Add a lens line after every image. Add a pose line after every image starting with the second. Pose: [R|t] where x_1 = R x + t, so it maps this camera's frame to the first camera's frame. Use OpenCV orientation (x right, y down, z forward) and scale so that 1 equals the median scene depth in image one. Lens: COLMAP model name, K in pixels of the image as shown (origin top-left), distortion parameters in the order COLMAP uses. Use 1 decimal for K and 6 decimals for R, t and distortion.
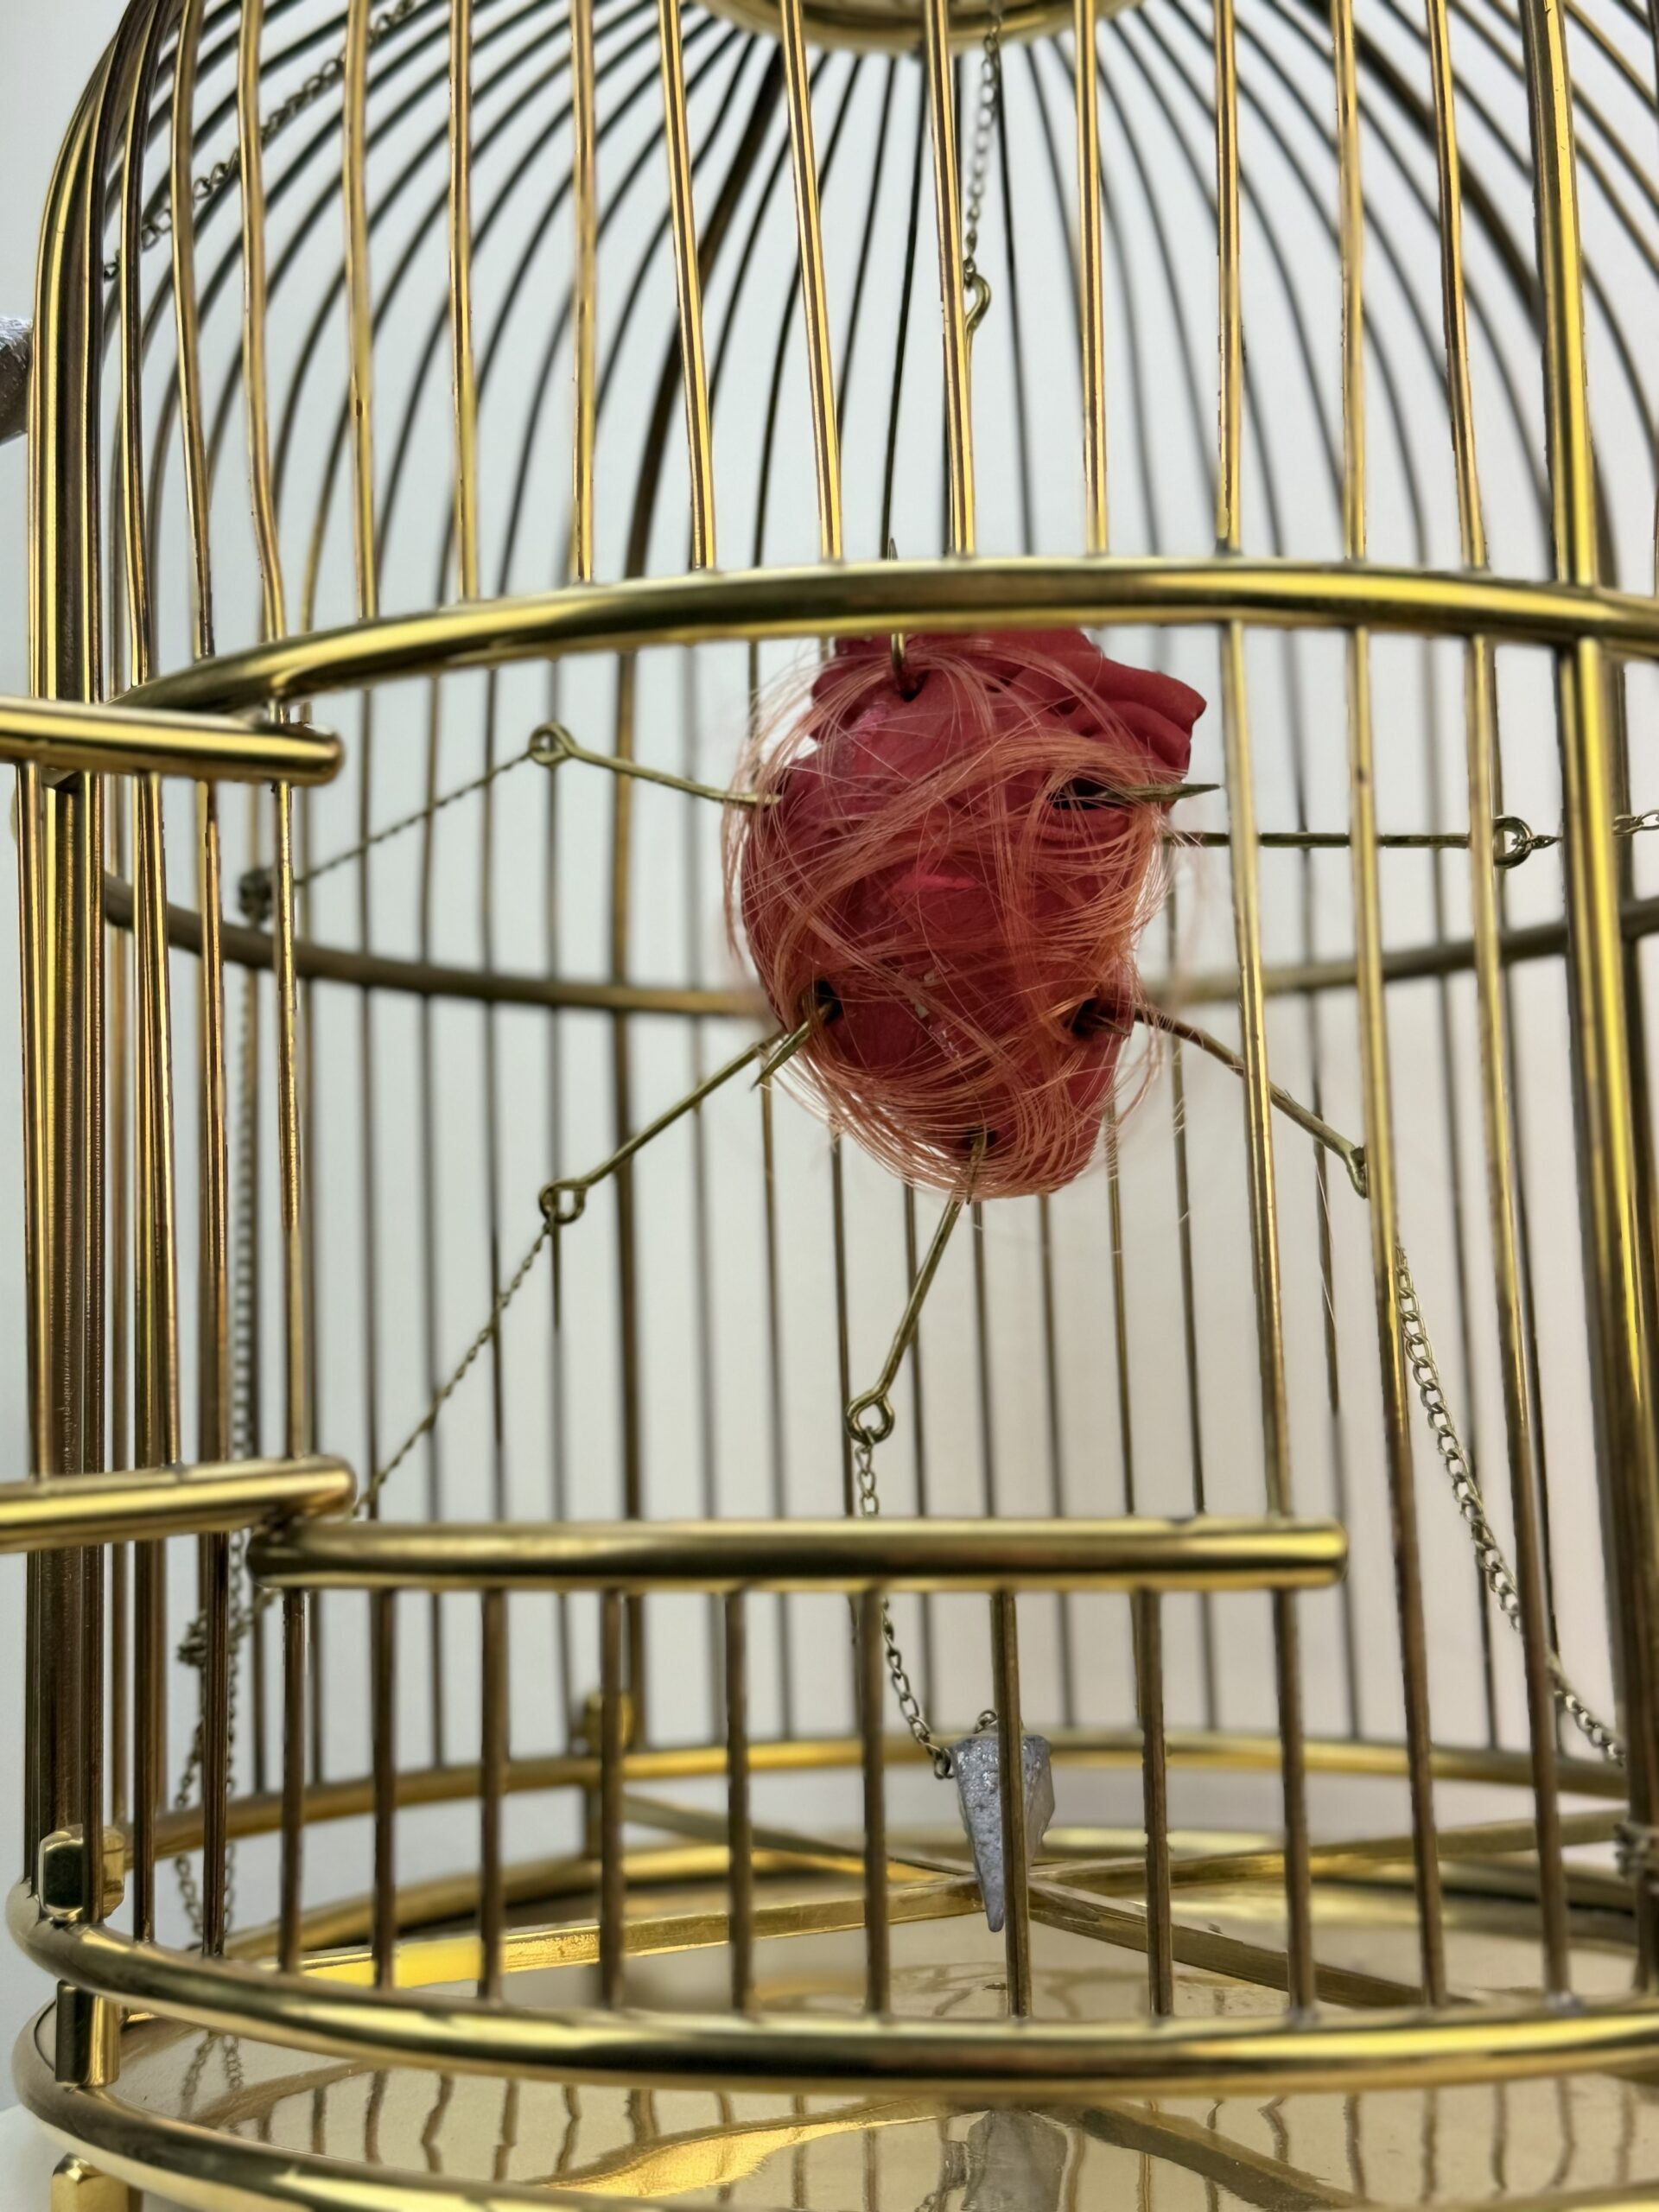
lens RADIAL K [[2631.0, 0, 828.2], [0, 2631.0, 1108.4], [0, 0, 1]] dist [0.124842, 0.000000]
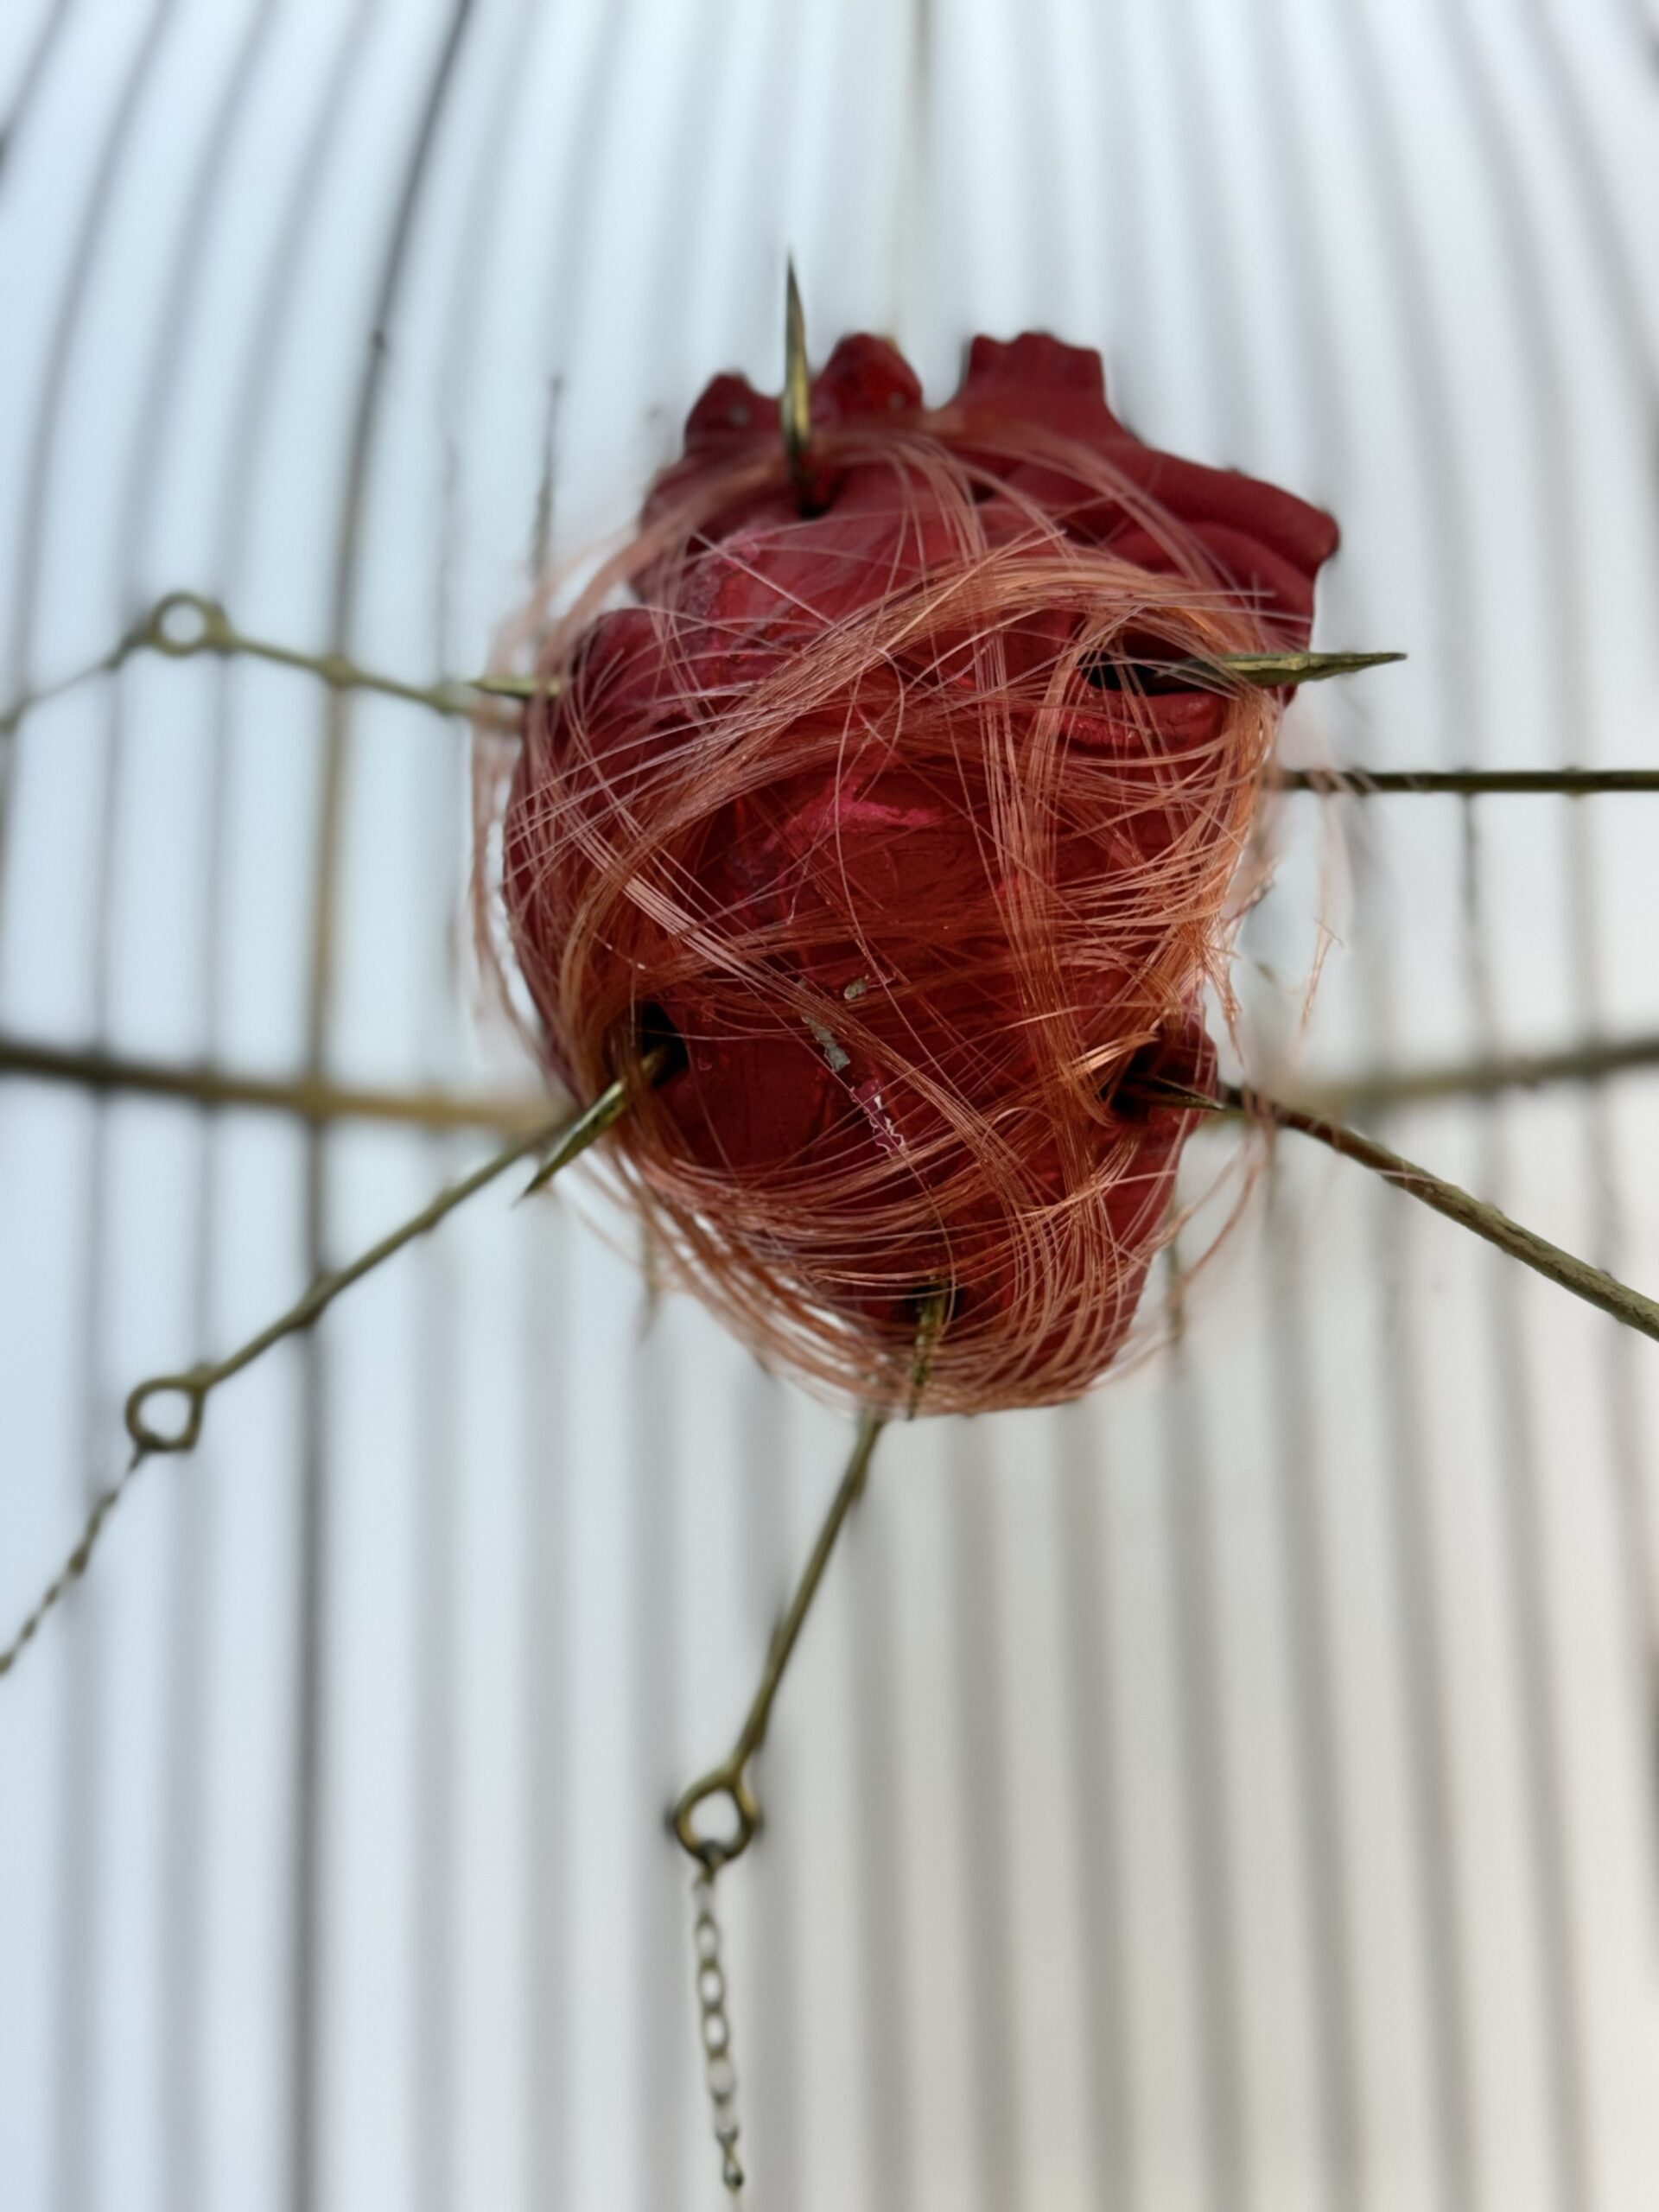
lens RADIAL K [[2631.0, 0, 830.3], [0, 2631.0, 1099.0], [0, 0, 1]] dist [0.124842, 0.000000]
pose [[0.996534, 0.021146, 0.080457, -0.008442], [-0.013989, 0.995979, -0.088493, 0.018324], [-0.082005, 0.087061, 0.992822, 0.470717]]
